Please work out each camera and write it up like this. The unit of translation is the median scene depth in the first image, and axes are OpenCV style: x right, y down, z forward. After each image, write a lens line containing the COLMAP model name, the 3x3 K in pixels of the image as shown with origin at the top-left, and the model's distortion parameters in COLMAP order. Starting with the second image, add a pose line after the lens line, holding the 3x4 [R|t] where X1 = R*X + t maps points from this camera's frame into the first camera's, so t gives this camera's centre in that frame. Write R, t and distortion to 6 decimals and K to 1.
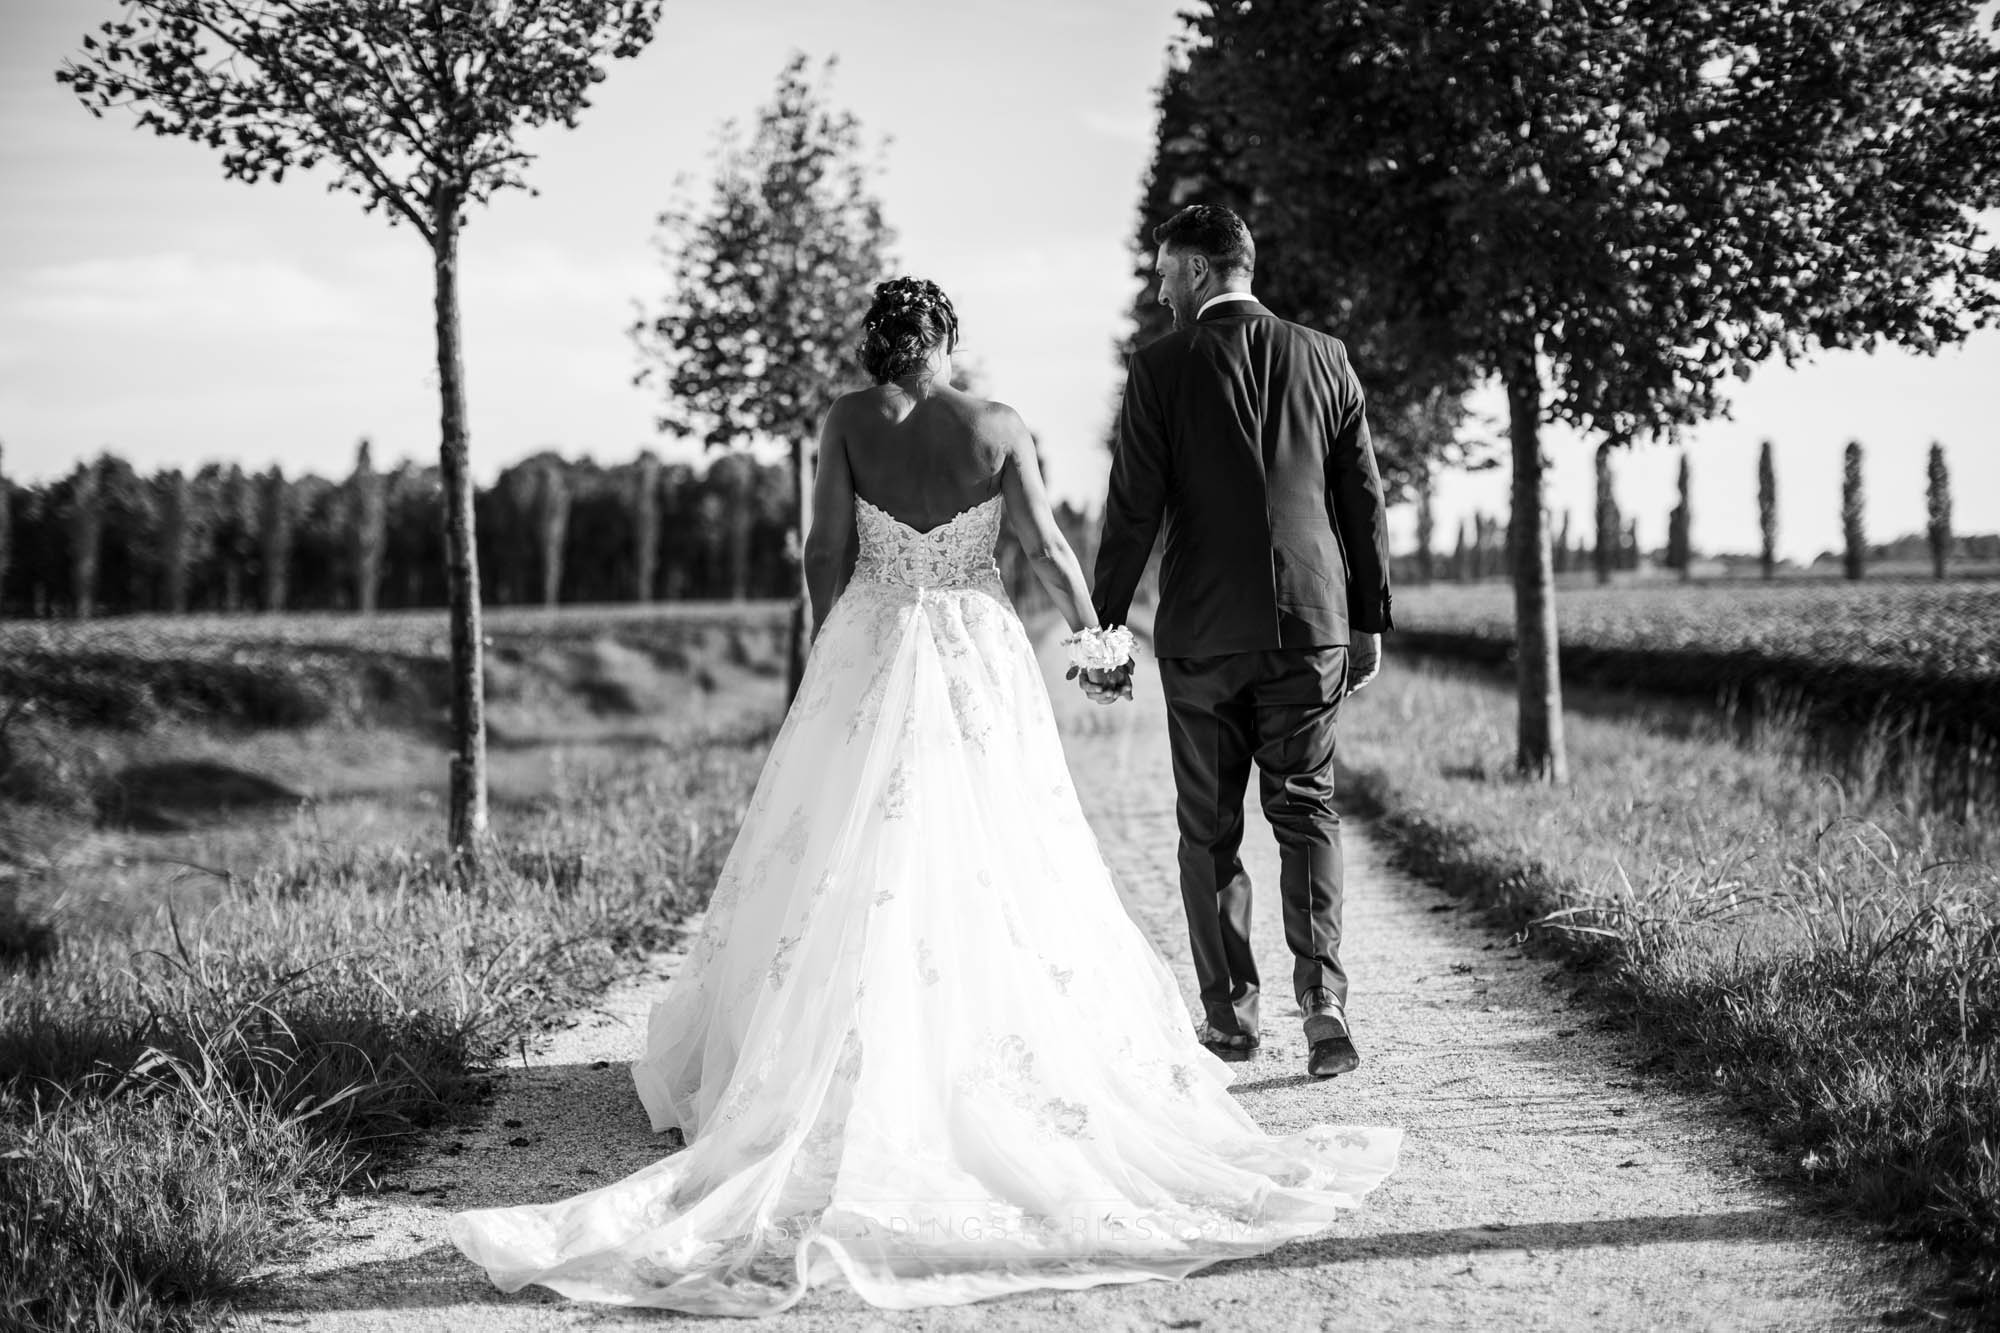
lens RADIAL K [[2934.3, 0, 1000.0], [0, 2934.3, 636.3], [0, 0, 1]] dist [-0.068858, -0.029682]
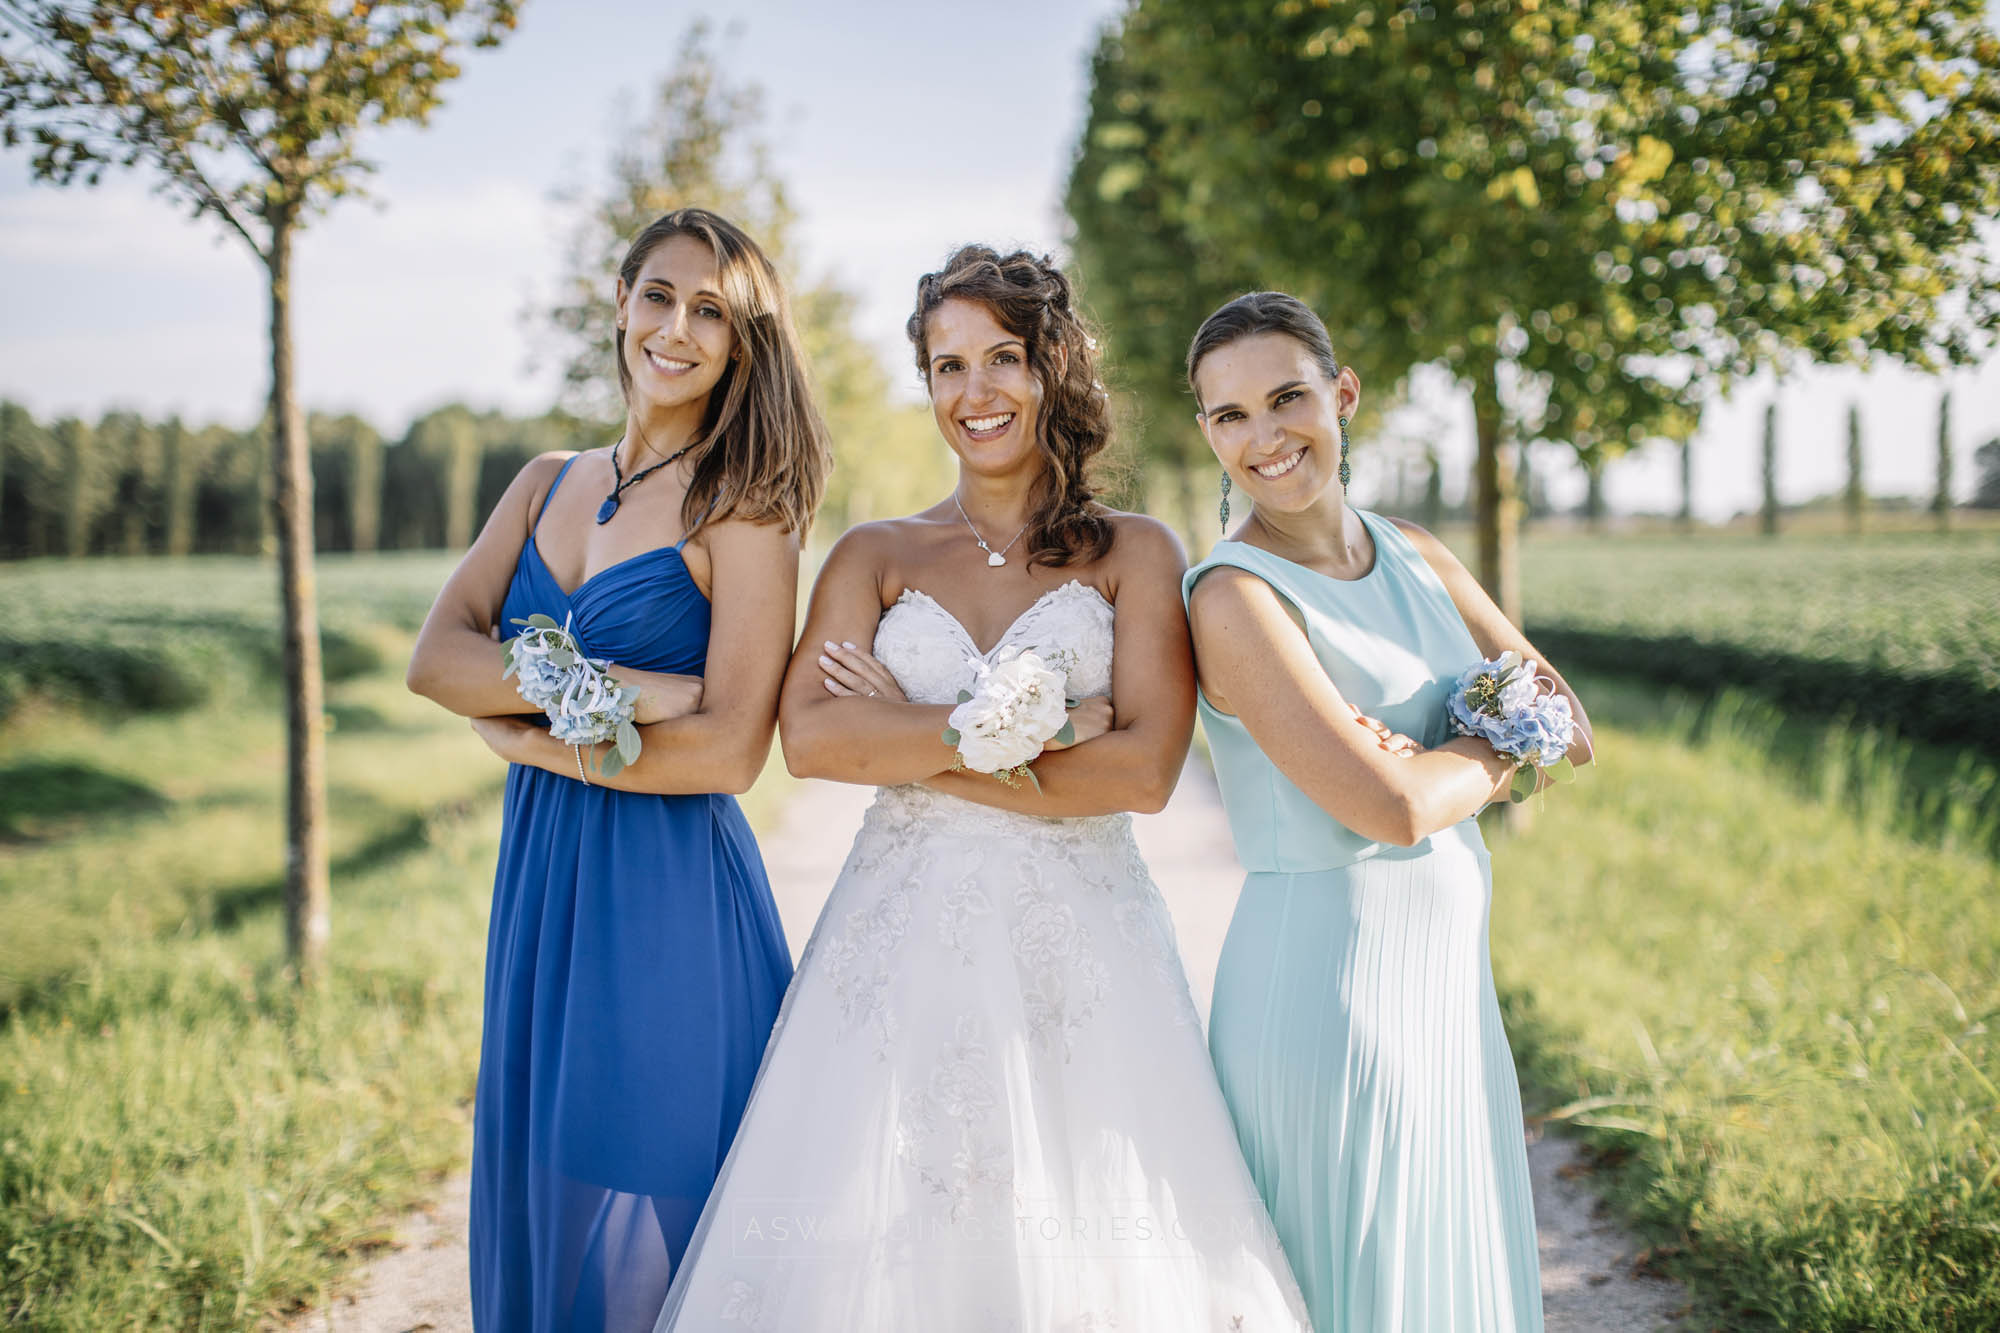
lens RADIAL K [[2954.8, 0, 1000.0], [0, 2954.8, 666.5], [0, 0, 1]] dist [-0.098000, 0.066475]
pose [[0.999548, 0.004608, 0.029711, -0.000600], [-0.005416, 0.999616, 0.027168, -0.030640], [-0.029575, -0.027317, 0.999189, 0.093337]]
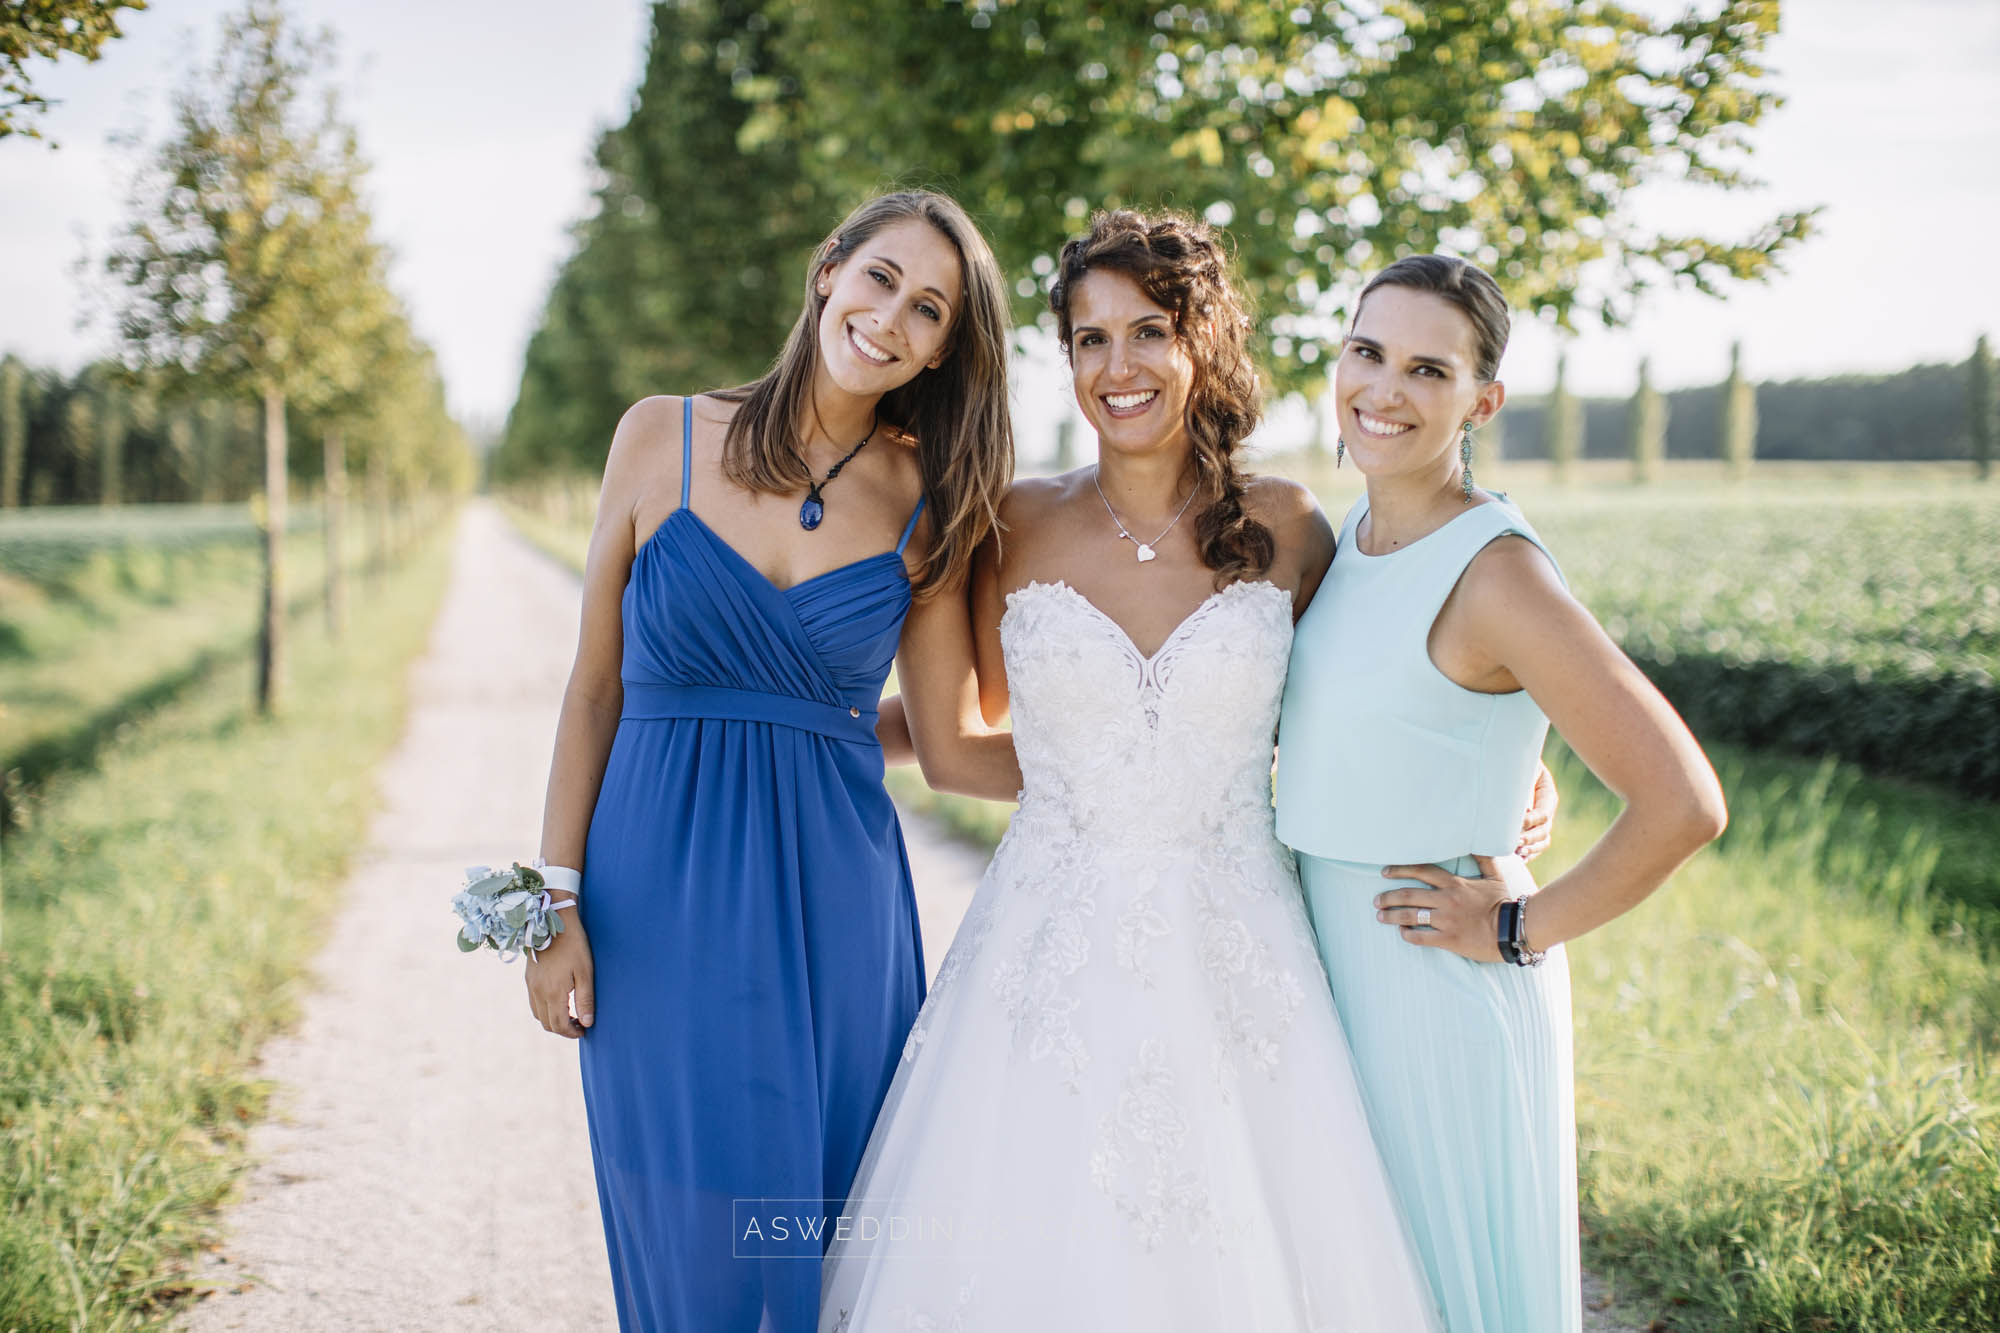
lens RADIAL K [[3016.3, 0, 975.3], [0, 3016.3, 642.0], [0, 0, 1]] dist [-0.593936, 3.466863]
pose [[0.980111, -0.005853, 0.198363, -0.057178], [-0.000870, 0.999429, 0.033789, -0.034030], [-0.198448, -0.033289, 0.979546, 0.121693]]
